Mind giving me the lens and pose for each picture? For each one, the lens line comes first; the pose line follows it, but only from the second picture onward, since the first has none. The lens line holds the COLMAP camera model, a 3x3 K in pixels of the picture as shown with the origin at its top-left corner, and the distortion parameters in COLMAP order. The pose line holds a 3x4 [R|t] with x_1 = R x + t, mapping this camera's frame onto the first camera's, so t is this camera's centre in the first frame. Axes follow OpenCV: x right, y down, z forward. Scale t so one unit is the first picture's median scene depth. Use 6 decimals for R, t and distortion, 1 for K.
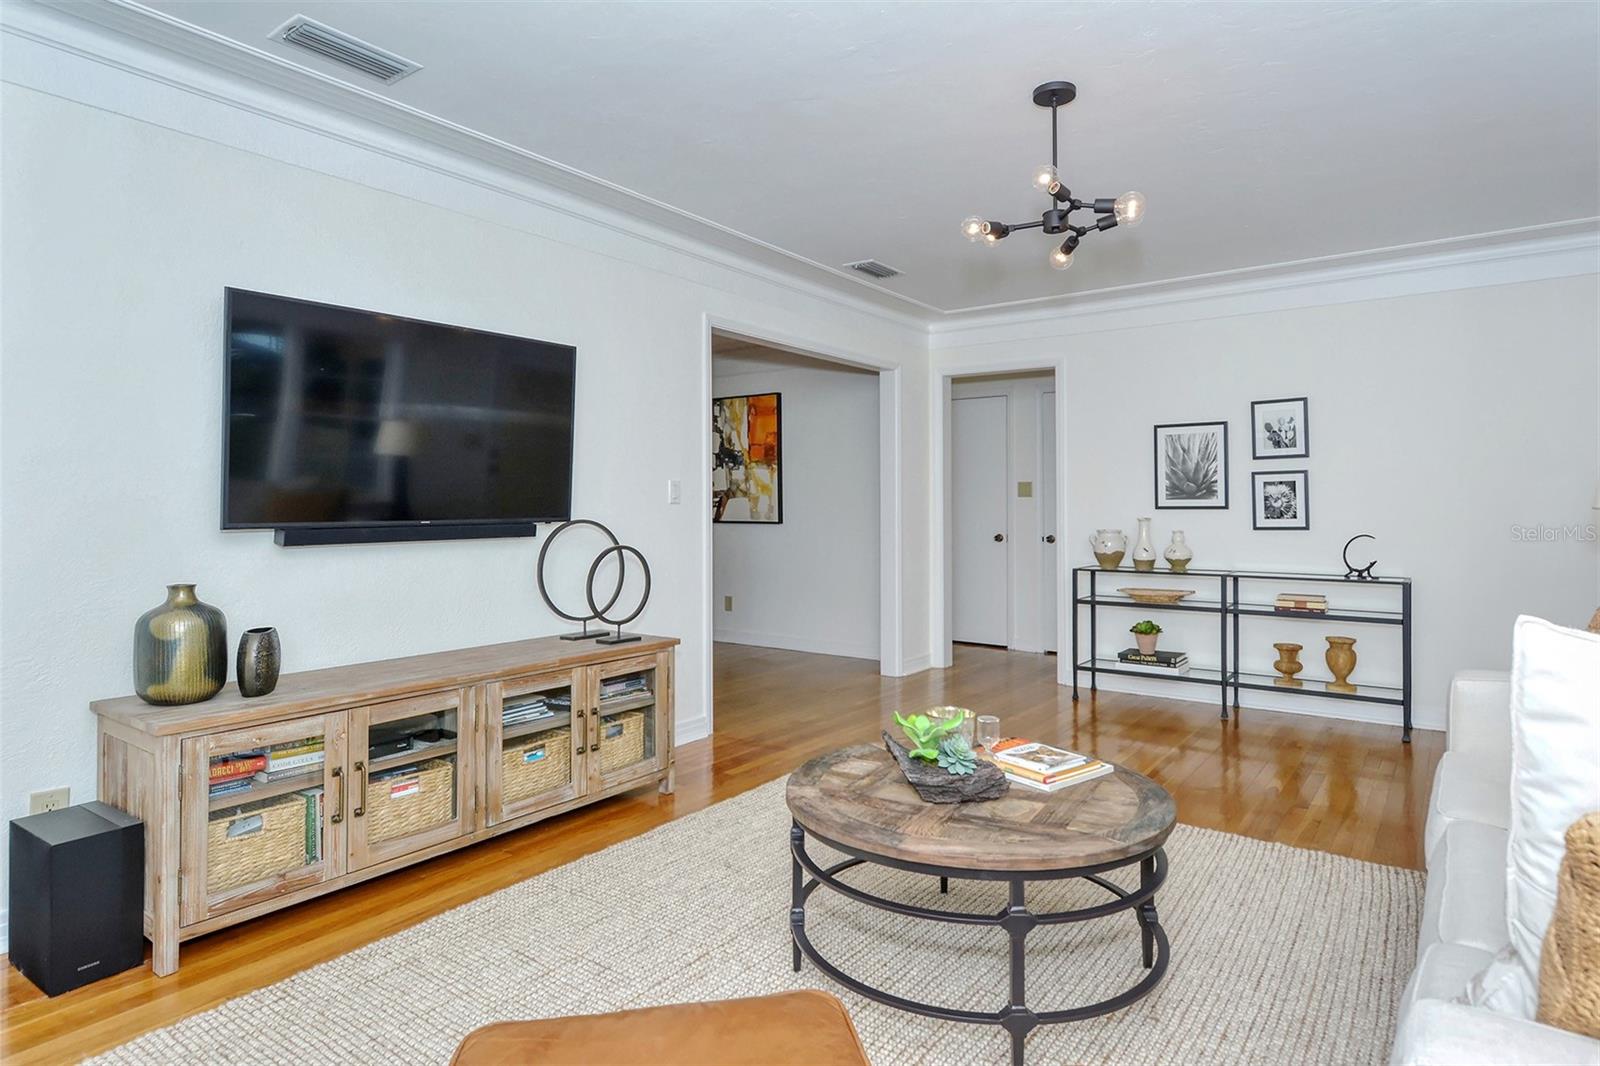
lens RADIAL K [[876.0, 0, 812.8], [0, 876.0, 499.9], [0, 0, 1]] dist [0.004220, 0.000207]
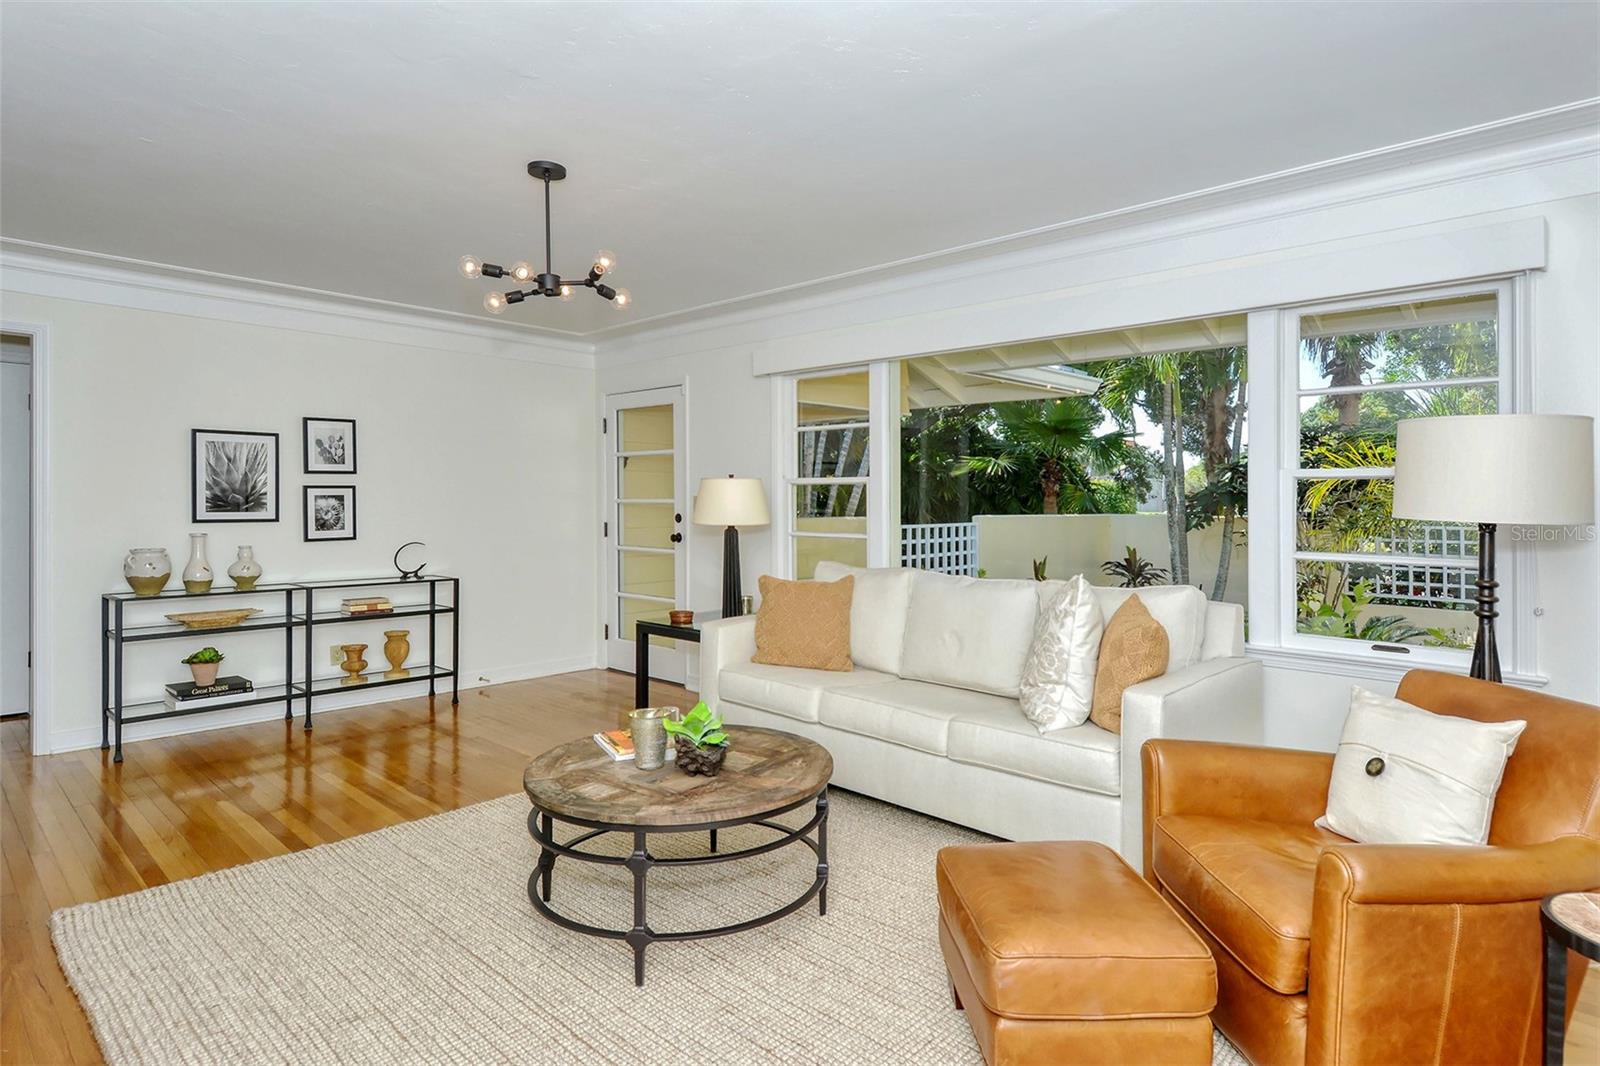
lens RADIAL K [[876.0, 0, 812.8], [0, 876.0, 499.9], [0, 0, 1]] dist [0.004220, 0.000207]
pose [[0.128185, 0.002126, 0.991748, -0.448325], [-0.013534, 0.999908, -0.000395, -0.022930], [-0.991658, -0.013371, 0.128203, 0.282778]]
